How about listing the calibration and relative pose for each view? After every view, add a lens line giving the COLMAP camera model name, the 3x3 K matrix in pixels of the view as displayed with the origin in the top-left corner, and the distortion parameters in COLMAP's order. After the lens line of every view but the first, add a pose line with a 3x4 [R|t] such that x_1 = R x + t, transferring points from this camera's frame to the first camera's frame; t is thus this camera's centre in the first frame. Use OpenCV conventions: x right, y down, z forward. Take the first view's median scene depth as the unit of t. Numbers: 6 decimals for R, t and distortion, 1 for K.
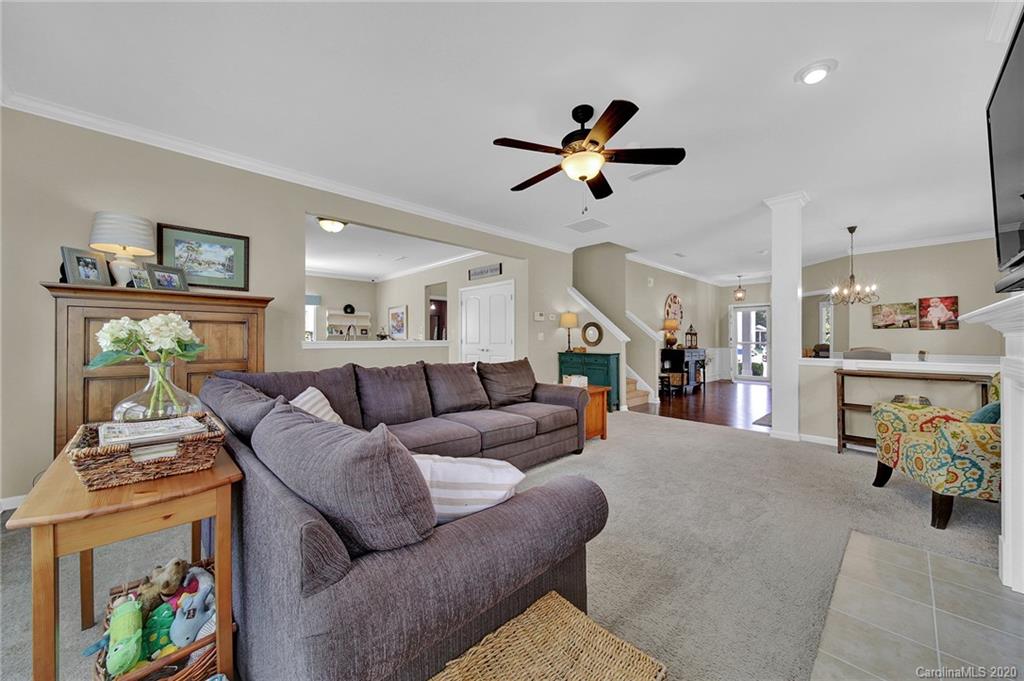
lens RADIAL K [[376.9, 0, 512.0], [0, 376.9, 340.5], [0, 0, 1]] dist [-0.001432, -0.000090]
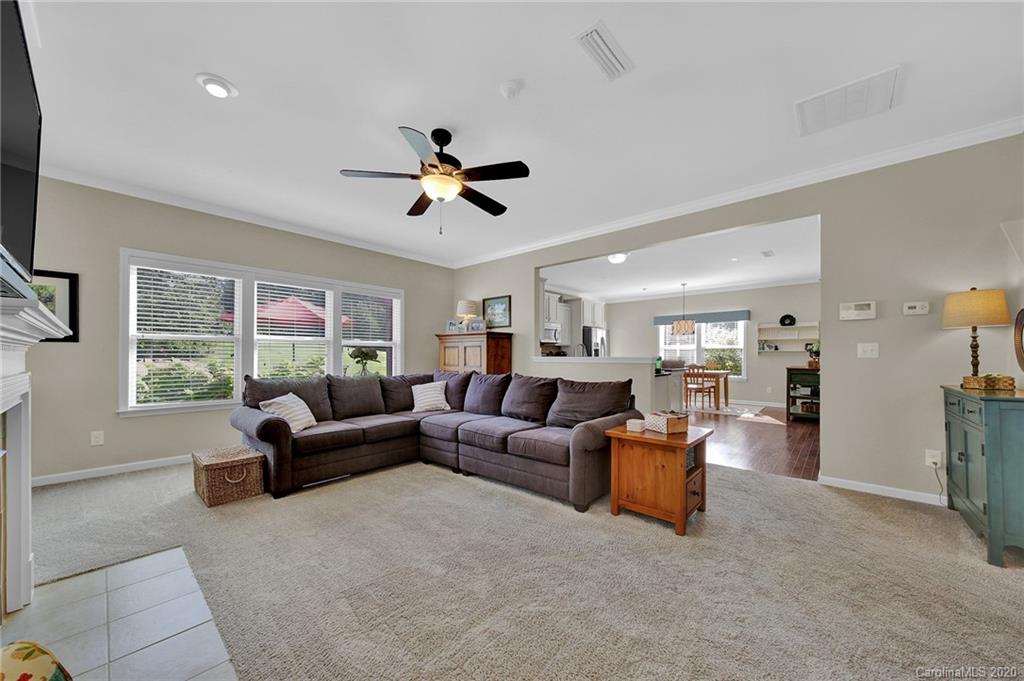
lens RADIAL K [[366.7, 0, 512.7], [0, 366.7, 355.6], [0, 0, 1]] dist [-0.000349, 0.000007]
pose [[0.074650, 0.000125, -0.997210, 0.490448], [-0.005726, 0.999984, -0.000304, -0.000335], [0.997193, 0.005732, 0.074649, 0.457502]]
